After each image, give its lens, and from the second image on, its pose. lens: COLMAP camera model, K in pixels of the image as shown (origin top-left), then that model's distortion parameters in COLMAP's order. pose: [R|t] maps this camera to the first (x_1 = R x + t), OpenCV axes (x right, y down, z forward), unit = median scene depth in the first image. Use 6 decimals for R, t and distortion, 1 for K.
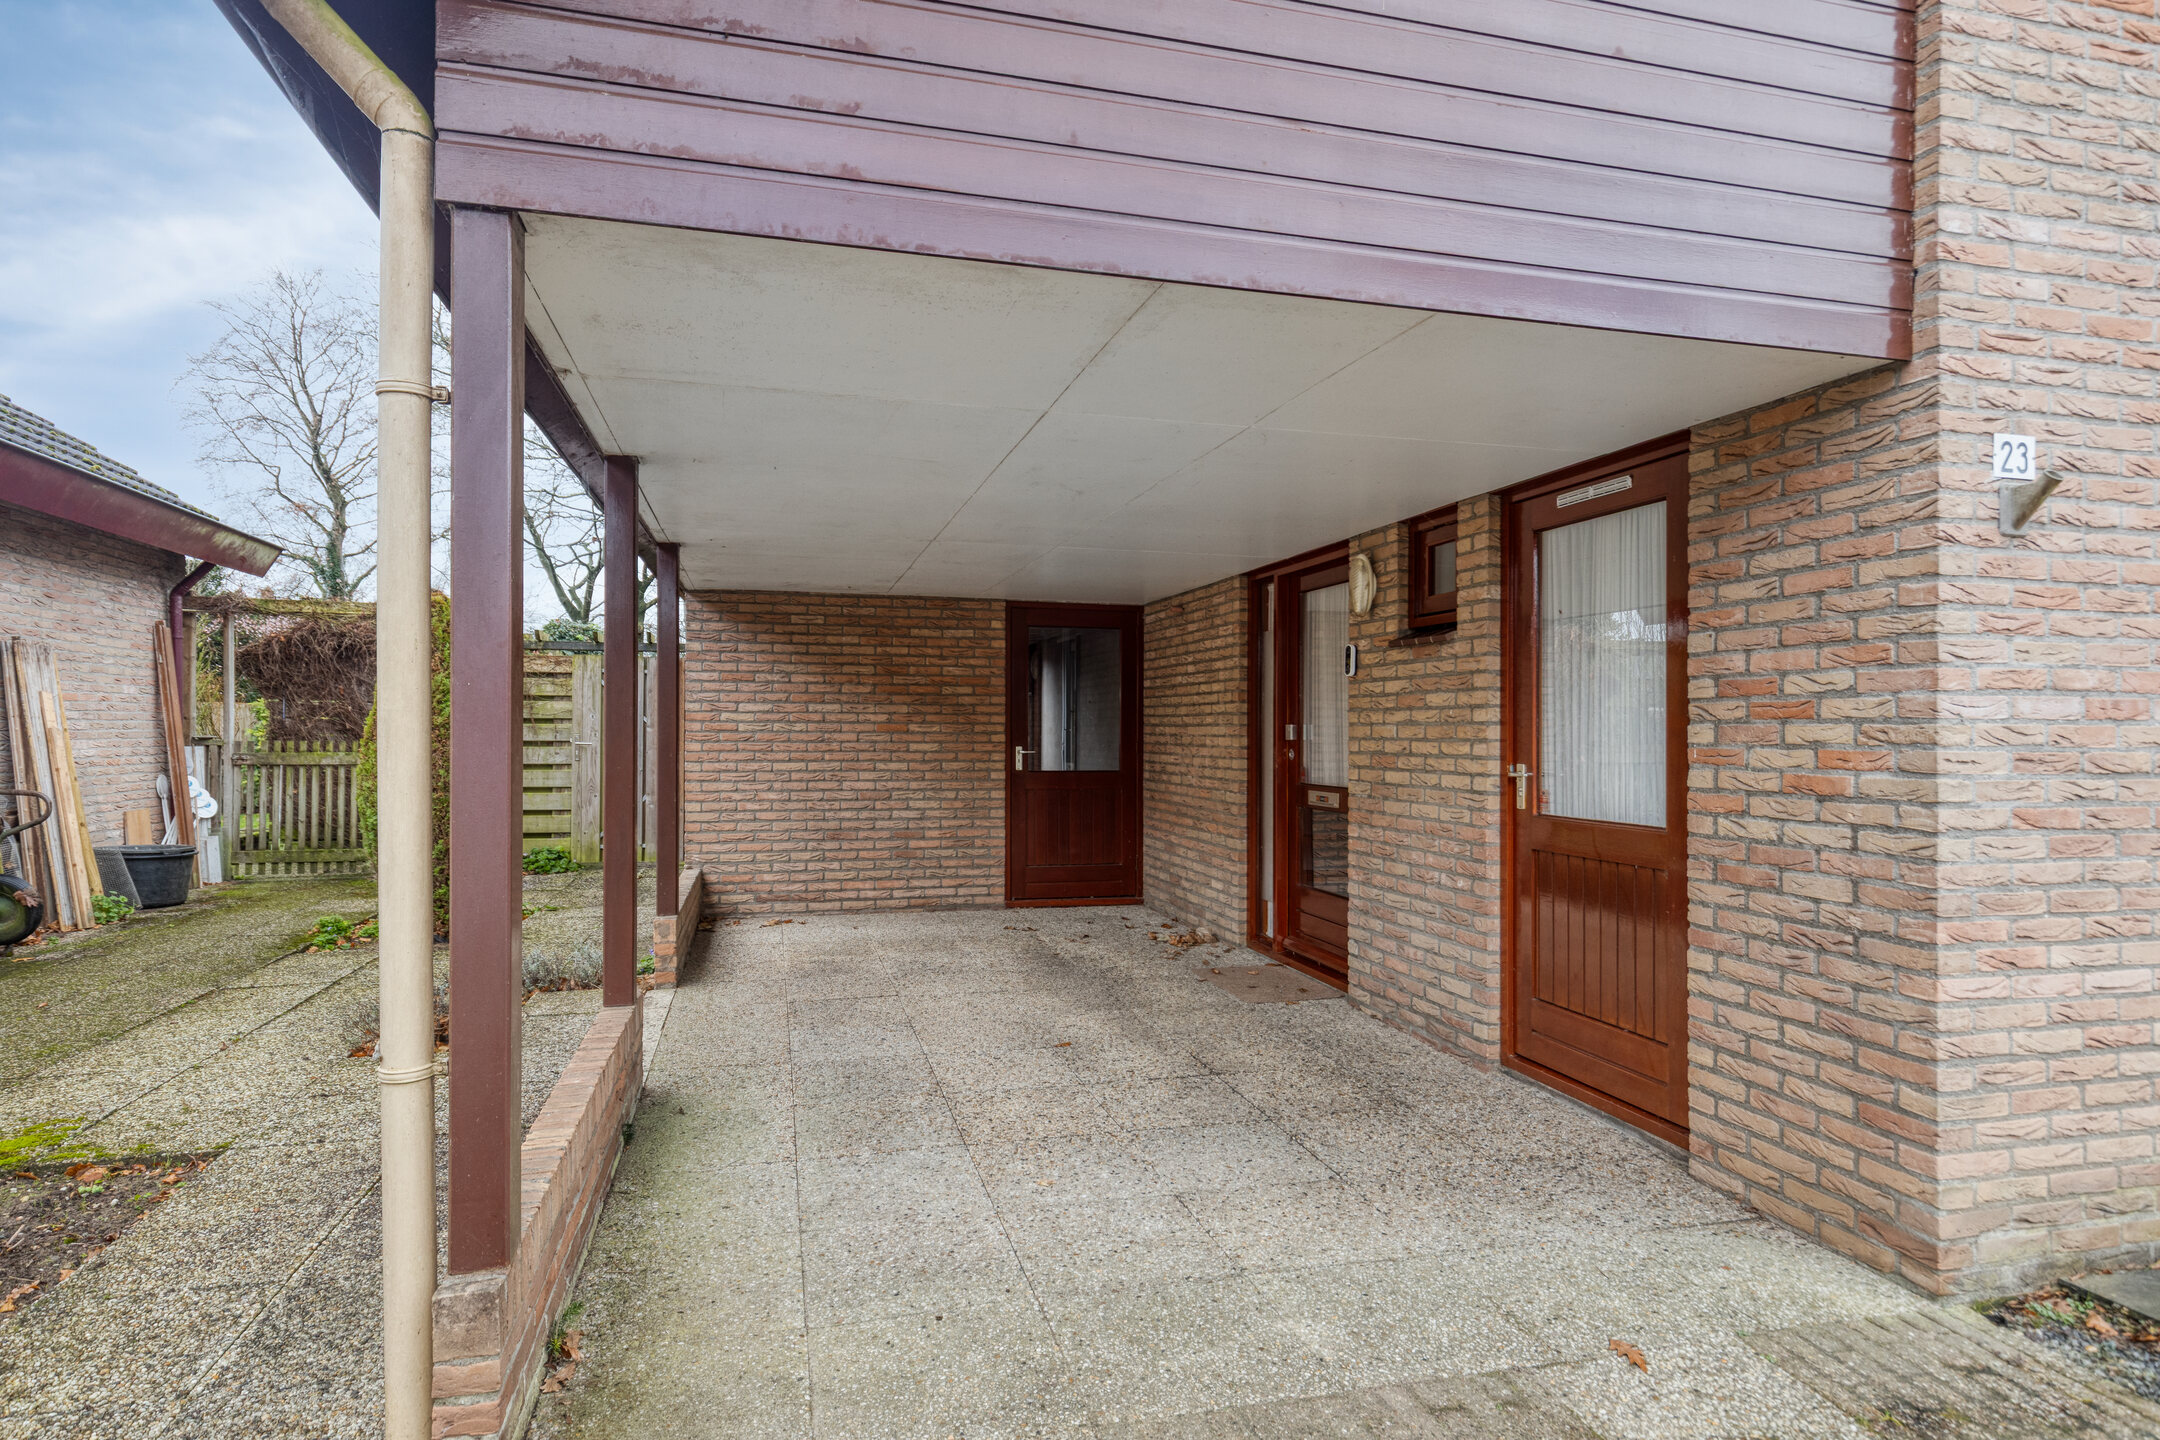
lens RADIAL K [[1168.7, 0, 1078.3], [0, 1168.7, 730.8], [0, 0, 1]] dist [0.000730, 0.004270]
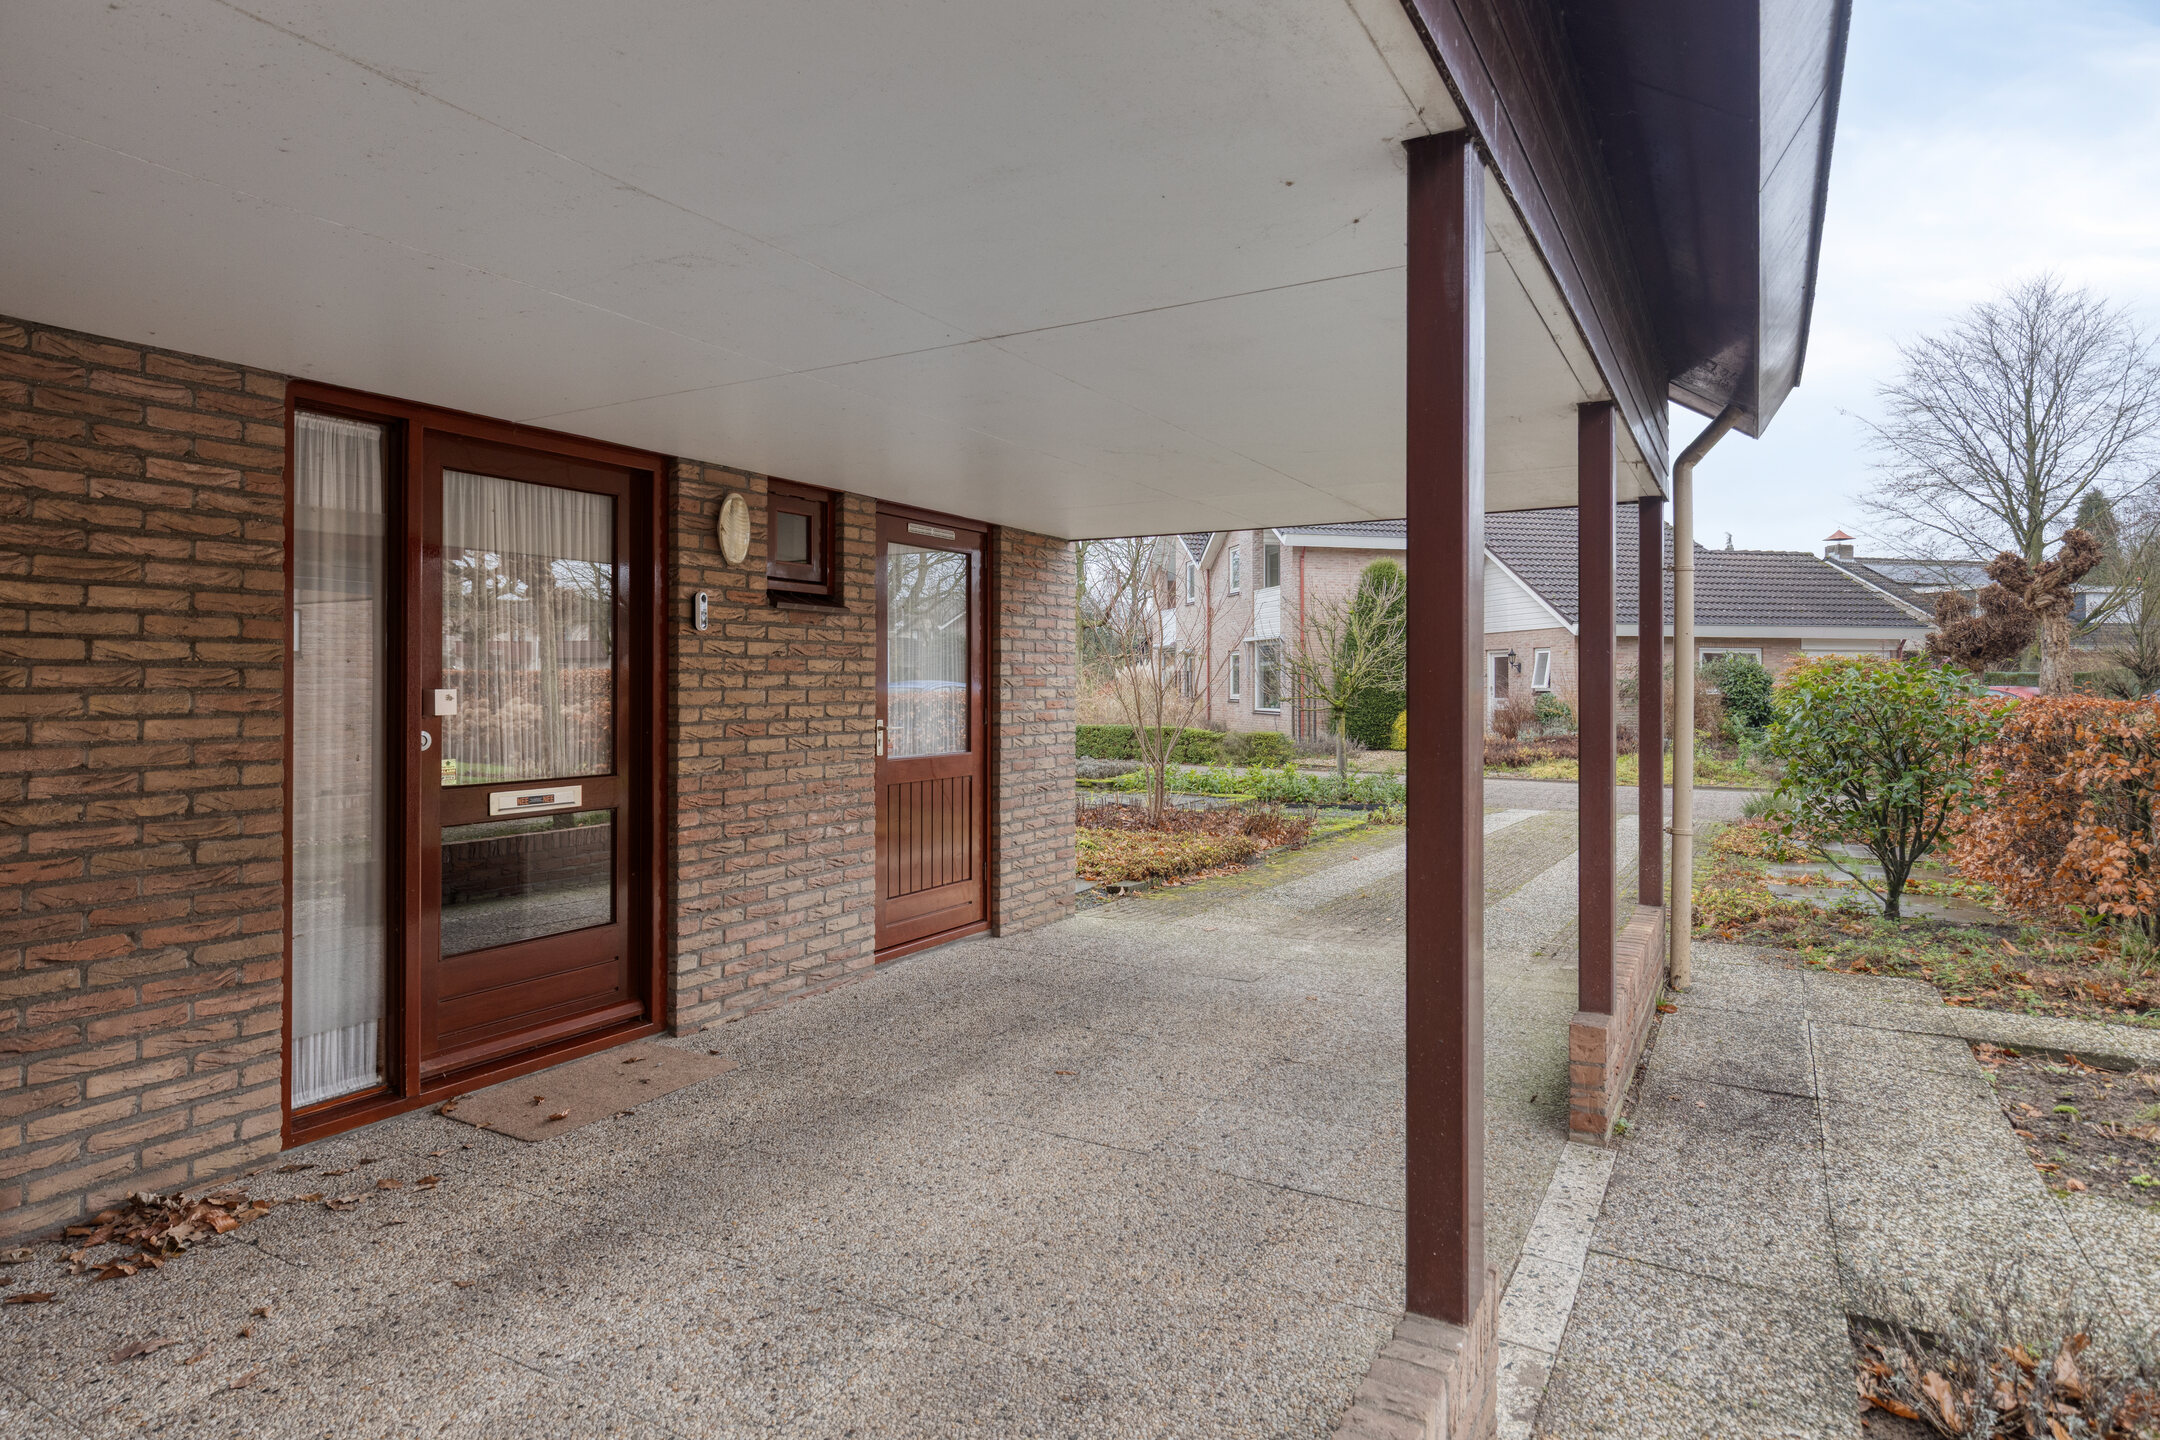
lens RADIAL K [[1168.7, 0, 1097.1], [0, 1168.7, 672.5], [0, 0, 1]] dist [0.000730, 0.004270]
pose [[-0.711651, -0.000796, 0.702533, -0.648794], [-0.005725, 0.999973, -0.004666, -0.017937], [-0.702510, -0.007343, -0.711636, 1.655439]]
